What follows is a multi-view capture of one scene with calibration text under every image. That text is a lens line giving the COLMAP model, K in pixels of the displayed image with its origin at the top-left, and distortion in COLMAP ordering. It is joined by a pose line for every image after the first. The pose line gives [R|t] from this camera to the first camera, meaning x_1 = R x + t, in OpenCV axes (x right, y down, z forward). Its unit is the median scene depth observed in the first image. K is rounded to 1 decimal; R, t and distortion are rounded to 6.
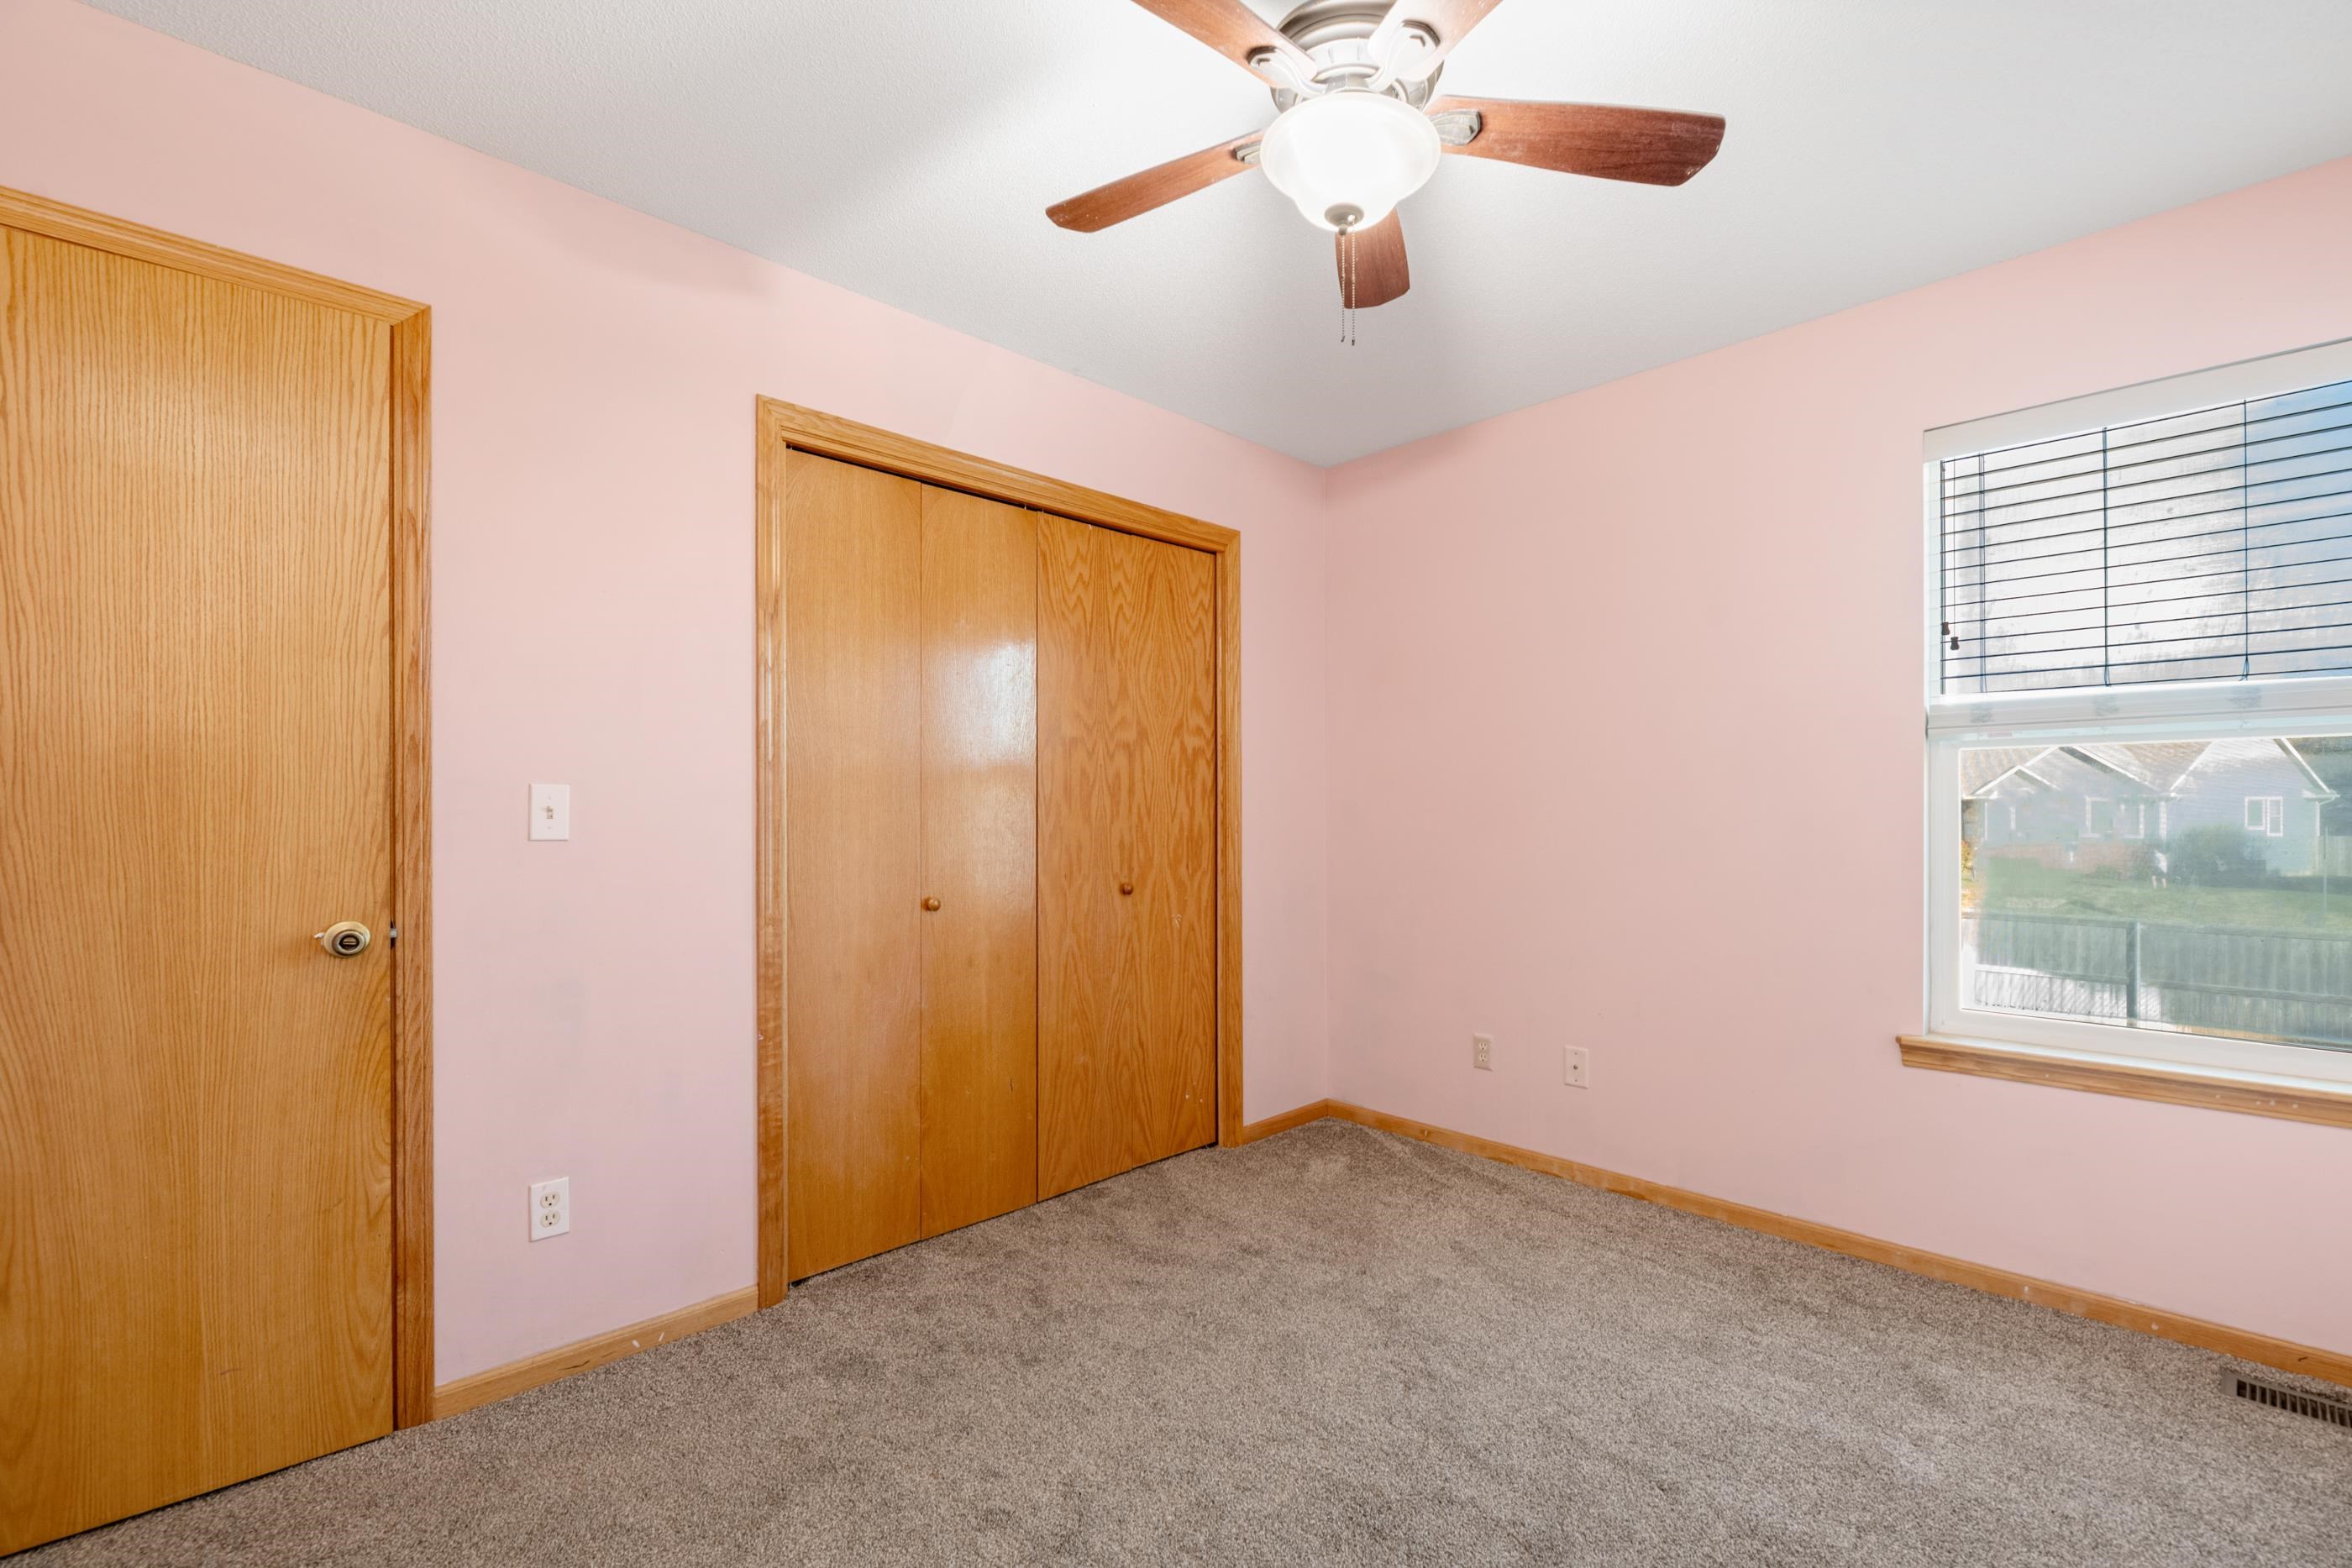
lens RADIAL K [[1025.9, 0, 1149.9], [0, 1025.9, 809.9], [0, 0, 1]] dist [0.001317, 0.000020]
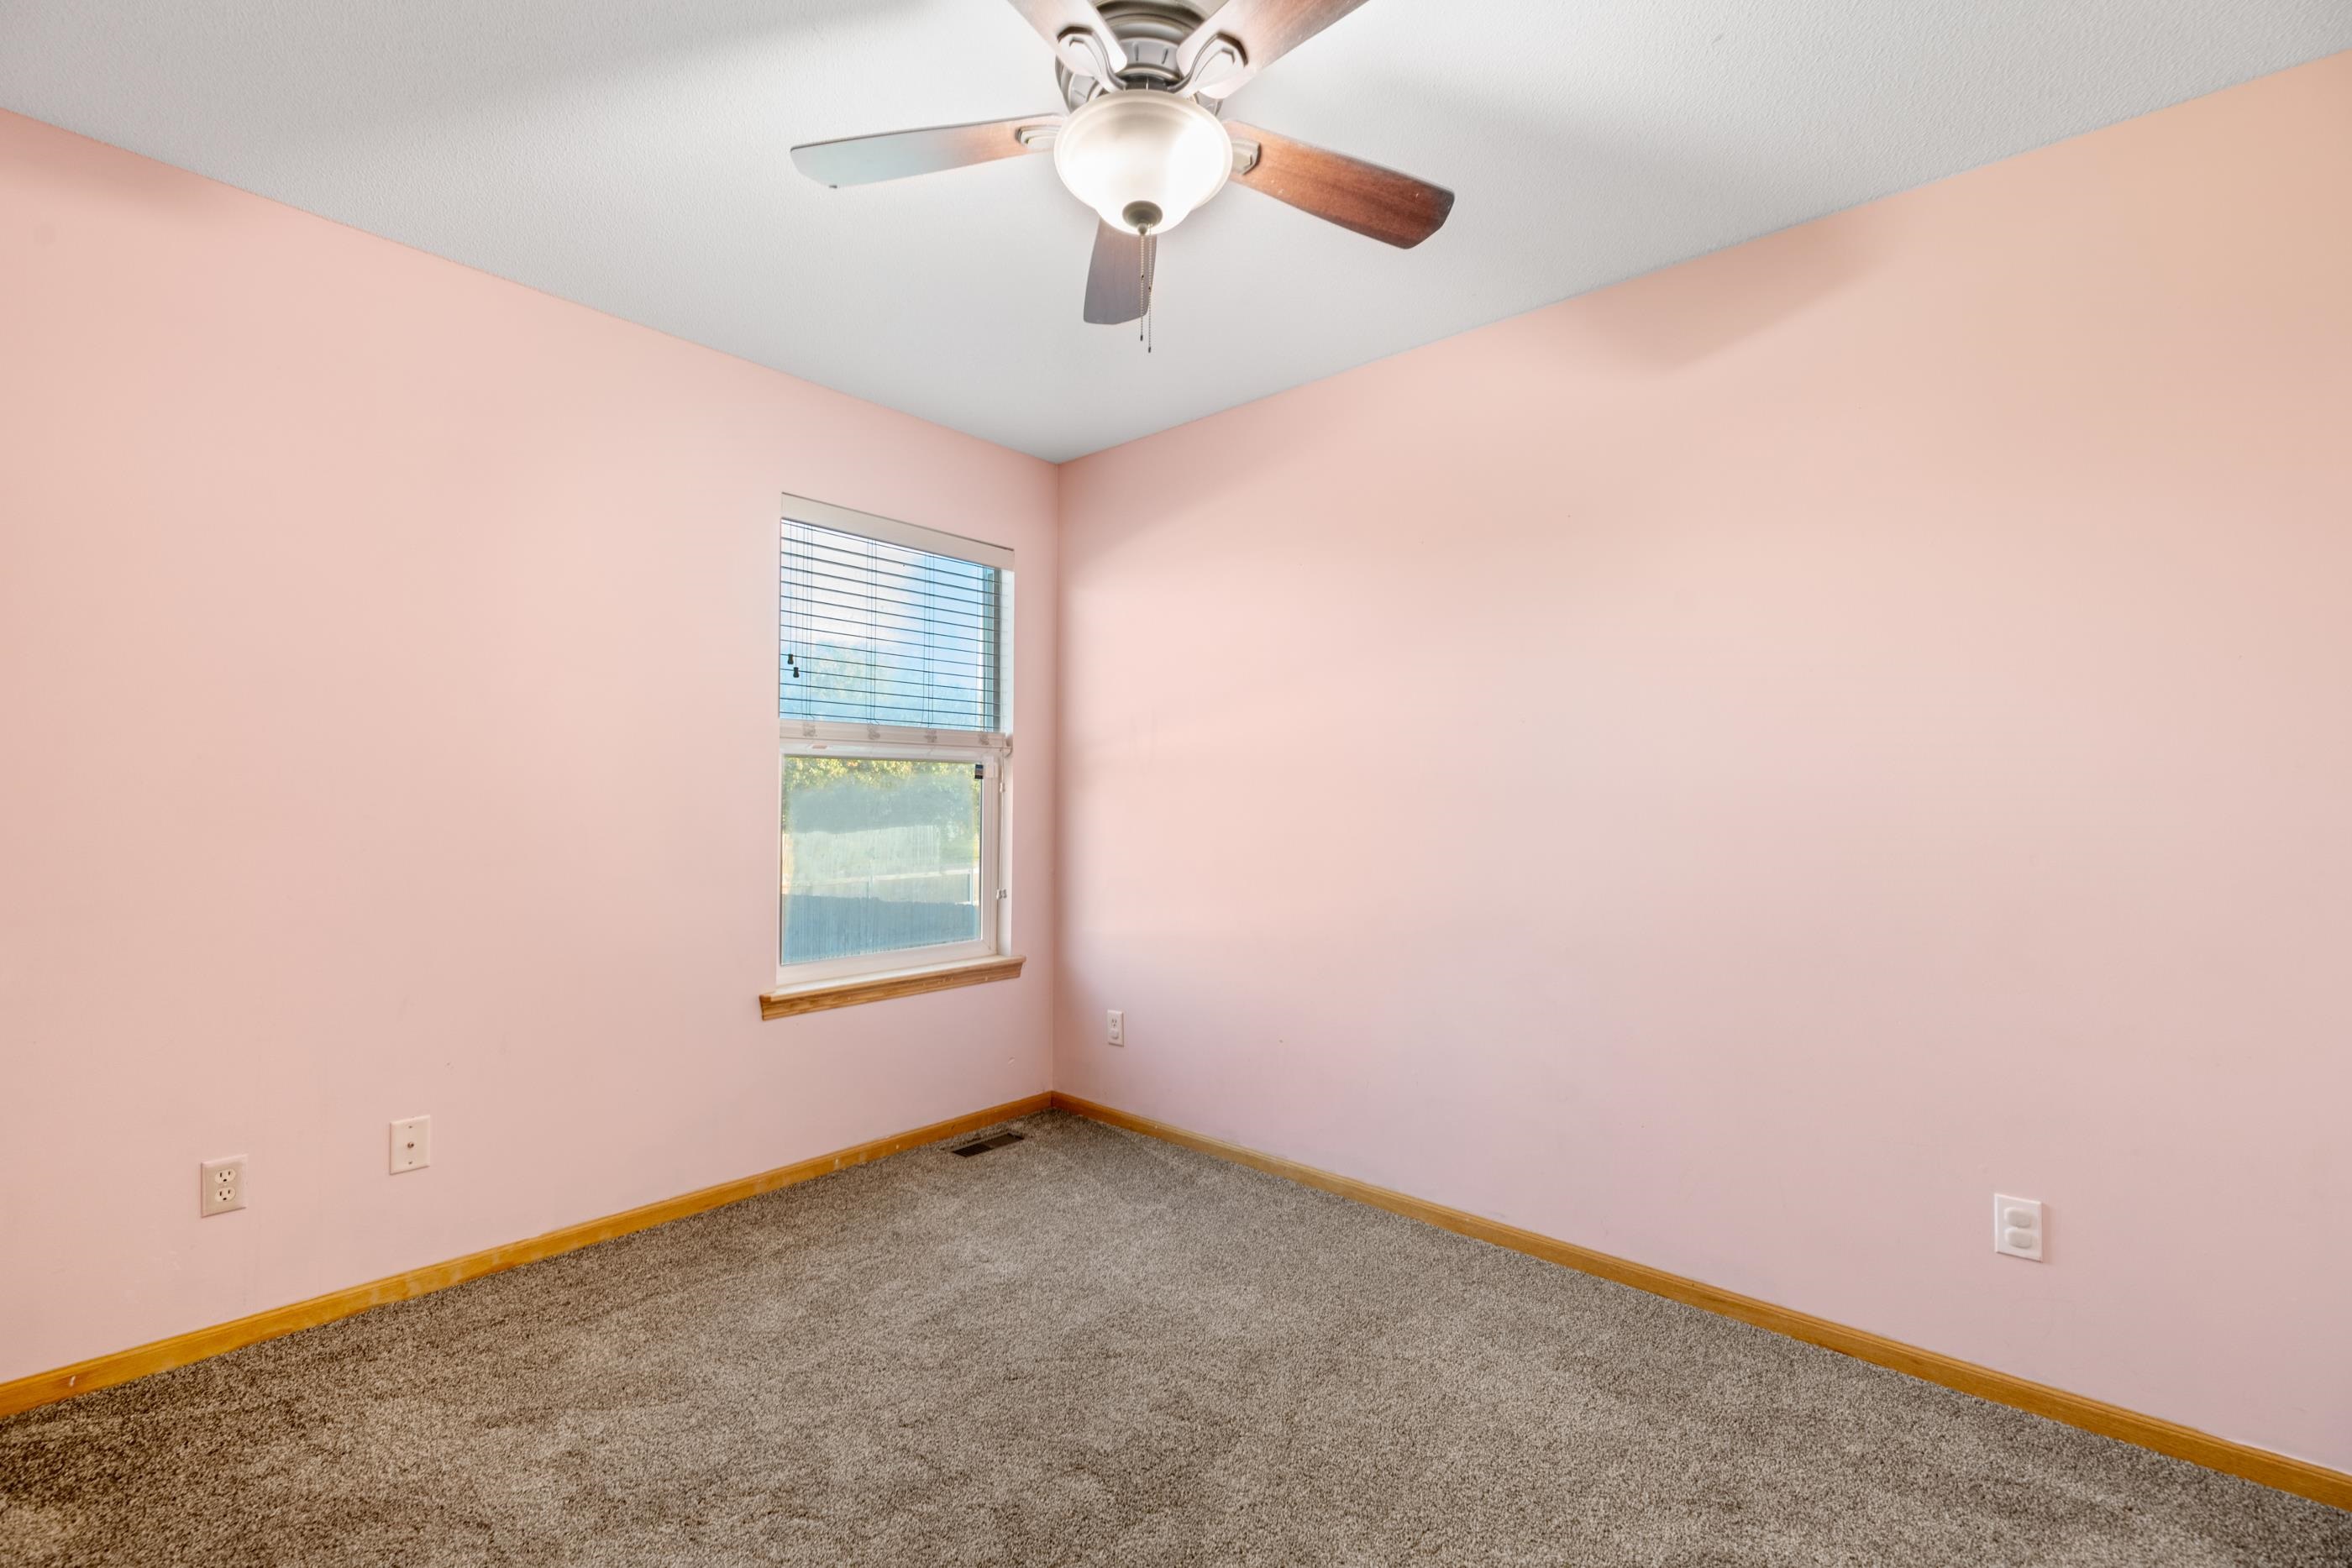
lens RADIAL K [[1010.2, 0, 1163.7], [0, 1010.2, 782.5], [0, 0, 1]] dist [0.000024, -0.001220]
pose [[-0.088530, 0.021900, 0.995833, -0.478742], [-0.001143, 0.999755, -0.022088, -0.000445], [-0.996073, -0.003093, -0.088483, 0.647700]]
